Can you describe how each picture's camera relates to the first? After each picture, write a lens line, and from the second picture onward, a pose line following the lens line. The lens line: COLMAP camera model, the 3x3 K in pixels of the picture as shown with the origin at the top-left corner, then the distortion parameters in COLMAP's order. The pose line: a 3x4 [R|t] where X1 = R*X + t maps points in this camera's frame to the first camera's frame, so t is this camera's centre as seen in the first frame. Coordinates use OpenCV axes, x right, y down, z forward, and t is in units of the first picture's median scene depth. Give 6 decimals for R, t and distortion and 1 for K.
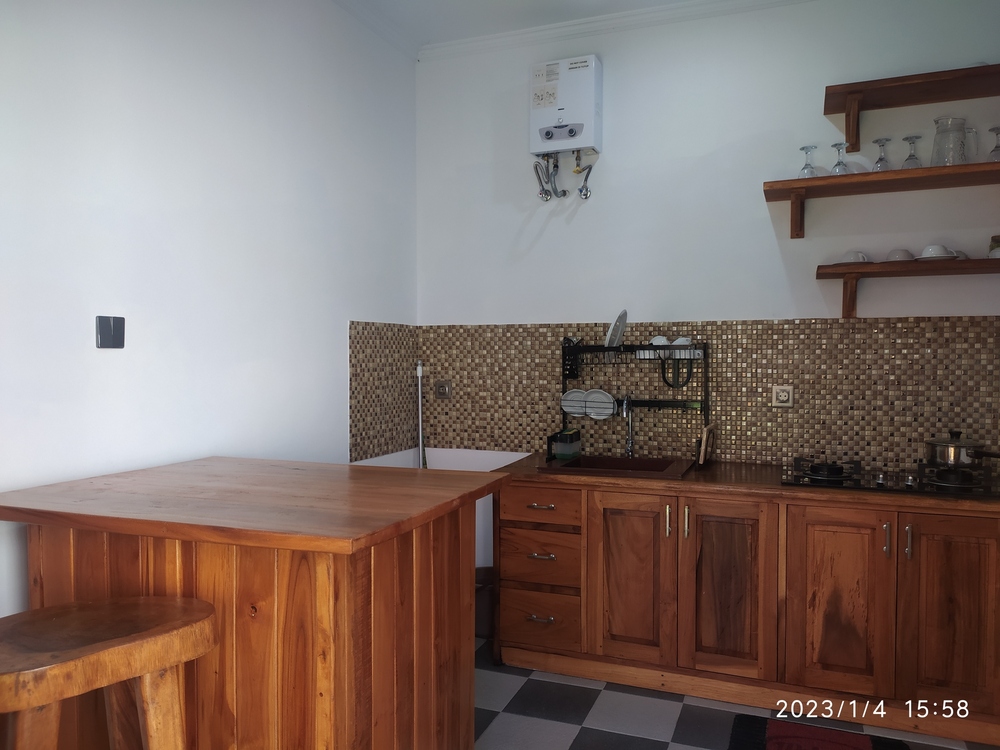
lens RADIAL K [[753.5, 0, 507.2], [0, 753.5, 378.1], [0, 0, 1]] dist [0.061373, -0.083983]
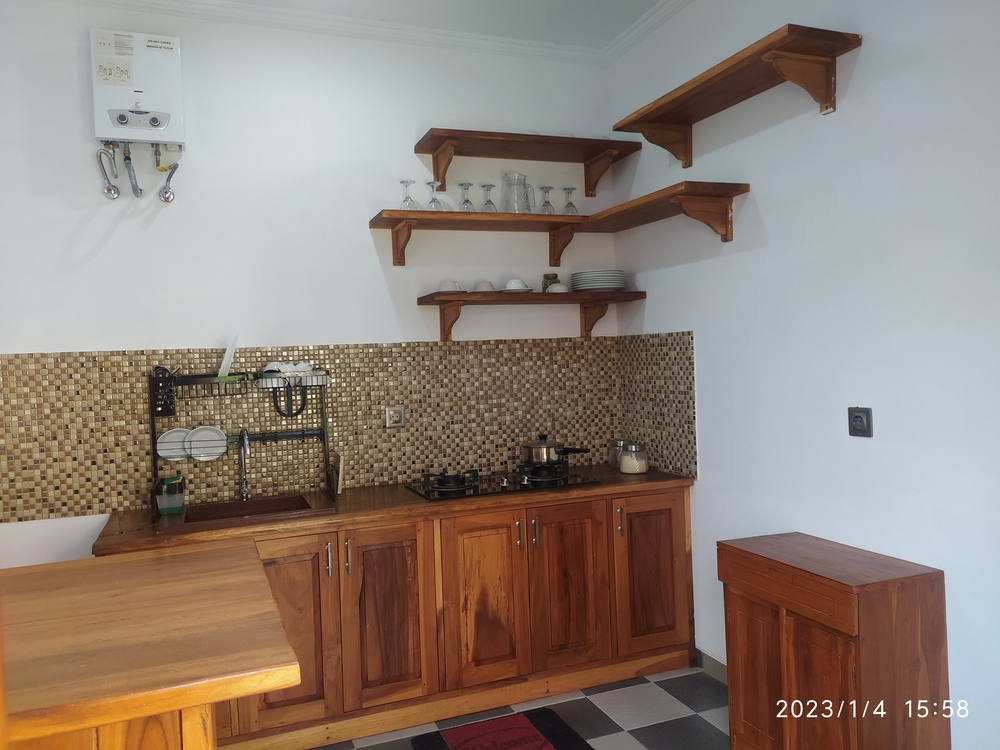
lens RADIAL K [[753.5, 0, 507.2], [0, 753.5, 378.1], [0, 0, 1]] dist [0.061373, -0.083983]
pose [[0.729151, -0.043073, 0.682996, -0.232883], [0.061275, 0.998118, -0.002469, -0.017356], [-0.681604, 0.043651, 0.730418, 0.142927]]
